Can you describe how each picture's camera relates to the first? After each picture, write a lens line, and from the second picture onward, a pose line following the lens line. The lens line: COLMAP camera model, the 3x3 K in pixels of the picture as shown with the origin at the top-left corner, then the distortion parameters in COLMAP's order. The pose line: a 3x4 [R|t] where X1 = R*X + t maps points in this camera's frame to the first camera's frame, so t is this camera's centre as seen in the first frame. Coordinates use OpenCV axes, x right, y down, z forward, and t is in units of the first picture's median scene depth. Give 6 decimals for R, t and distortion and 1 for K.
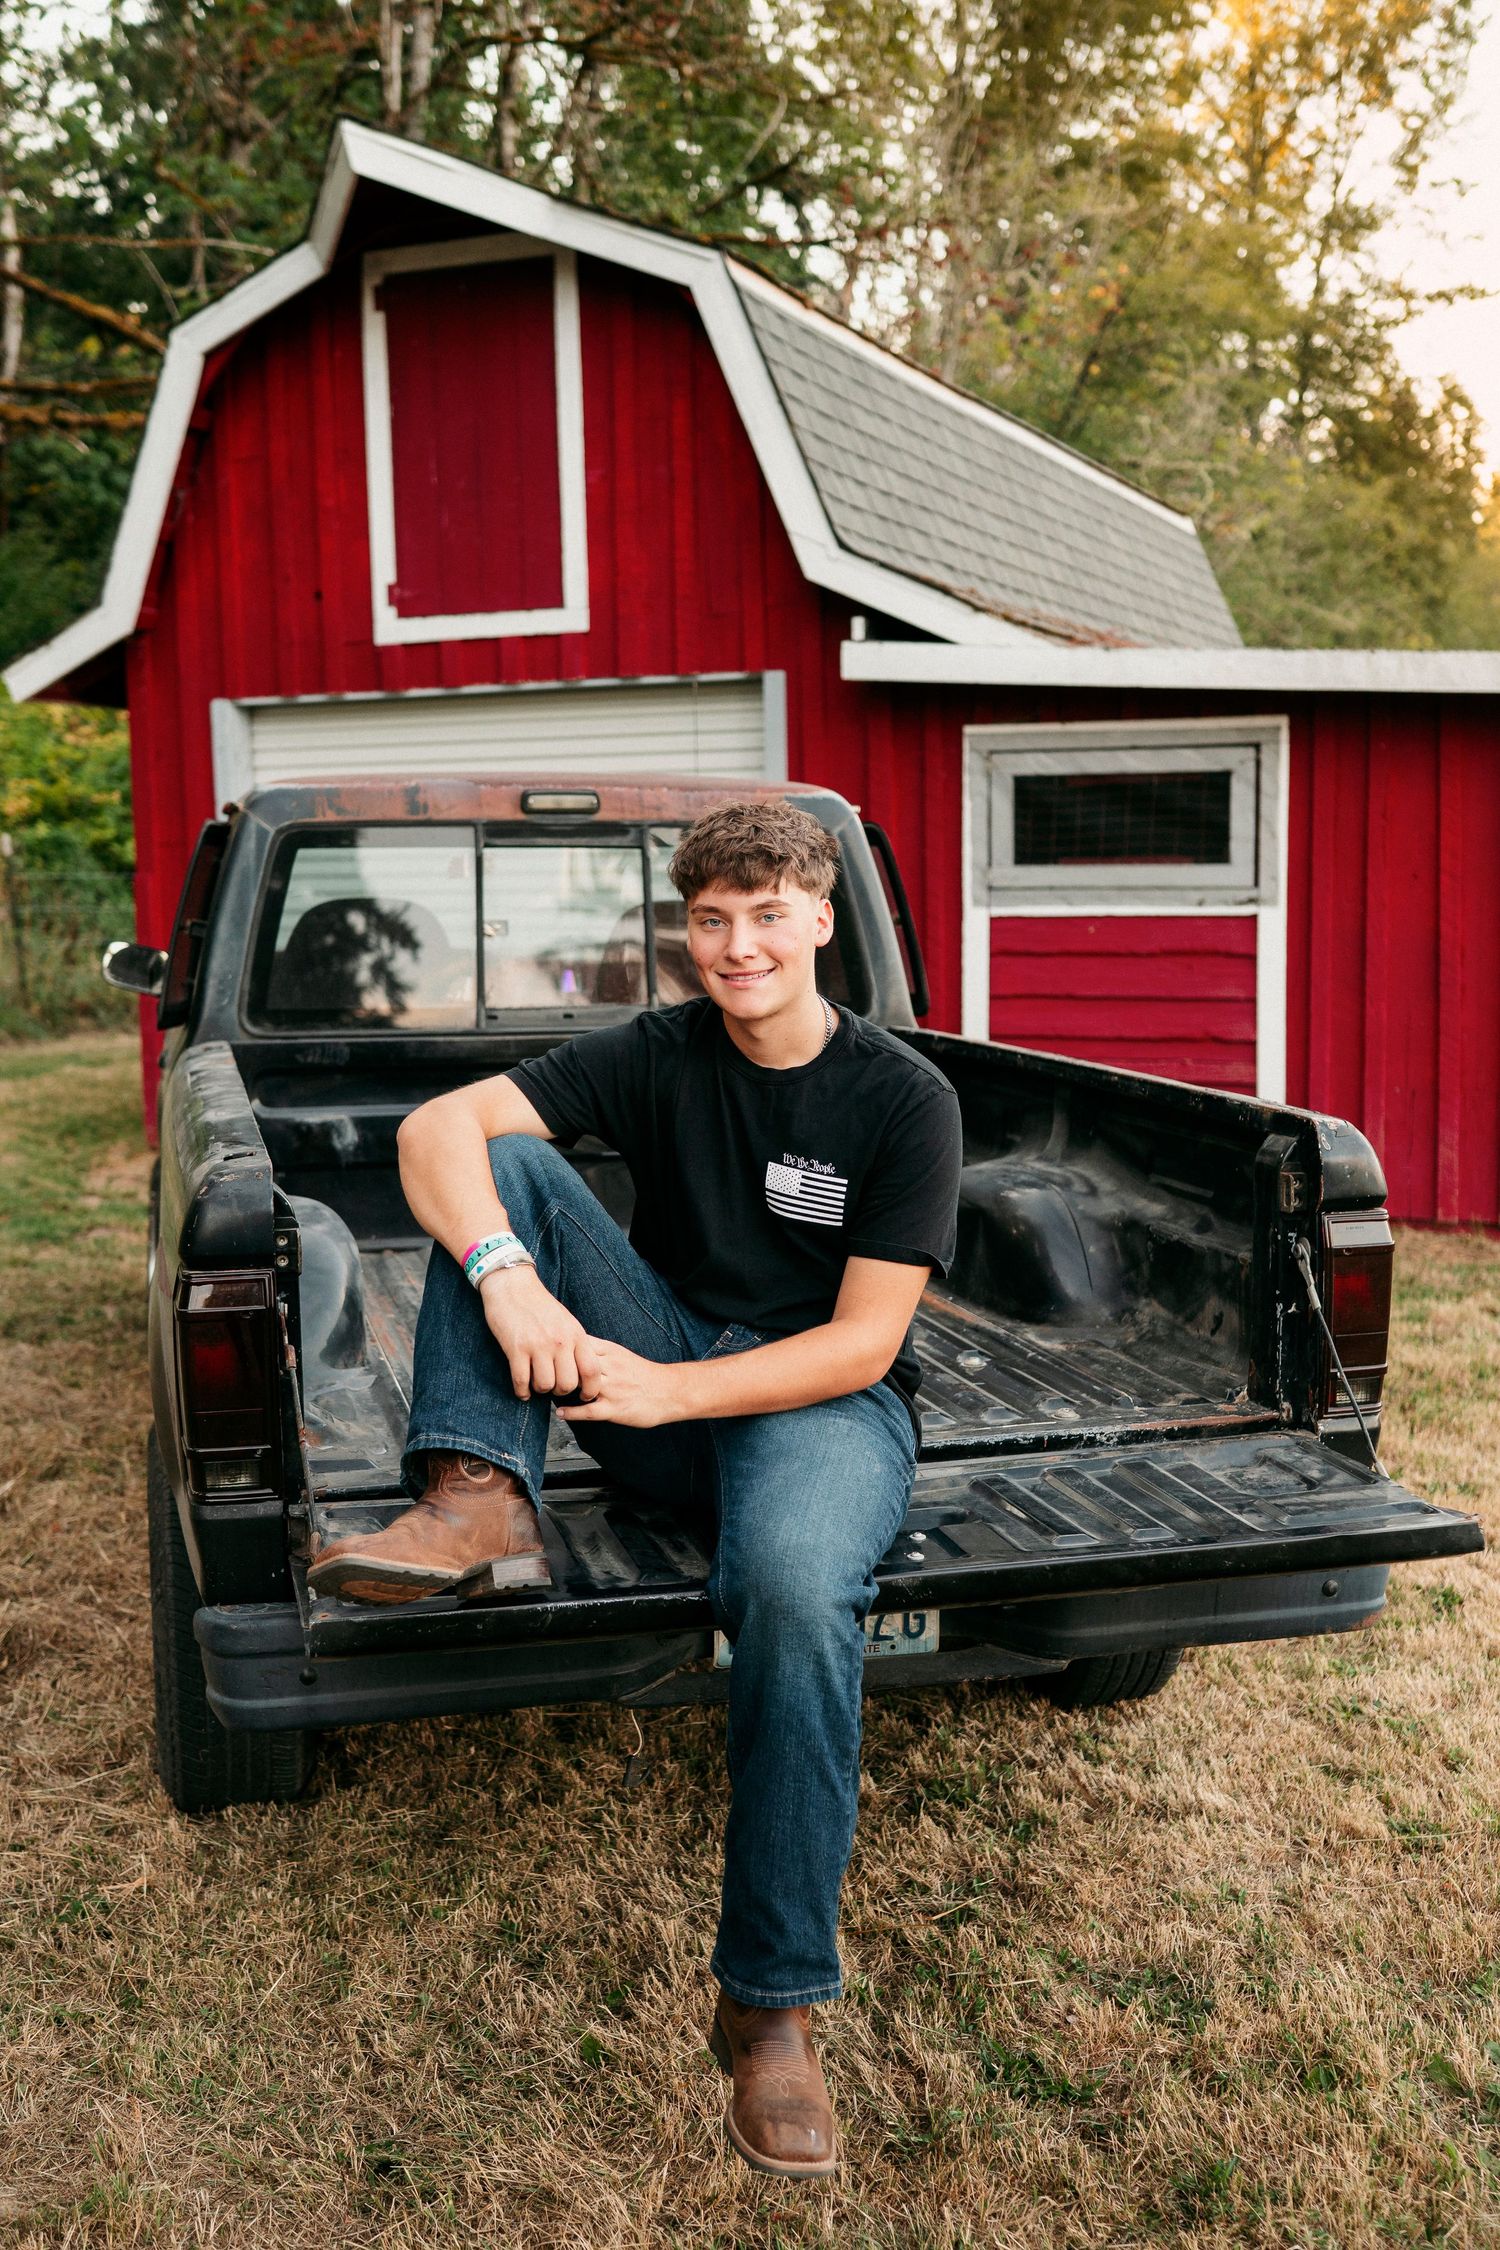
lens RADIAL K [[2384.7, 0, 753.7], [0, 2384.7, 1136.3], [0, 0, 1]] dist [-0.005139, 0.017005]
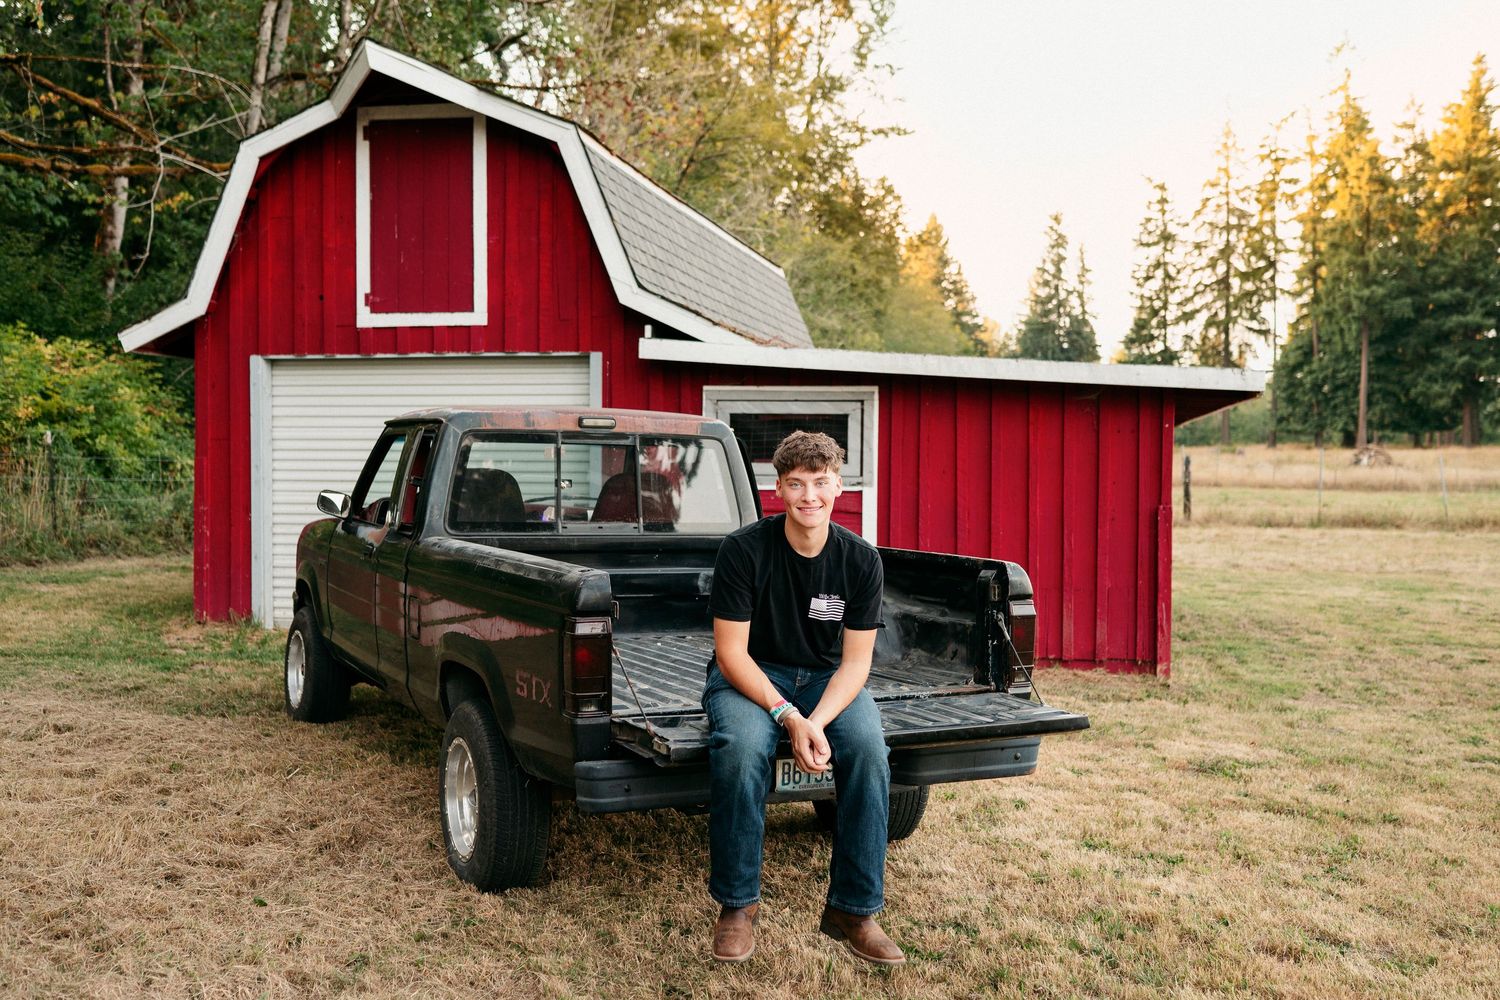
lens RADIAL K [[1633.1, 0, 749.6], [0, 1633.1, 501.3], [0, 0, 1]] dist [0.002879, 0.001805]
pose [[0.976289, 0.016540, 0.215840, -0.149351], [0.003708, 0.995653, -0.093071, 0.033587], [-0.216441, 0.091665, 0.971983, -0.221768]]
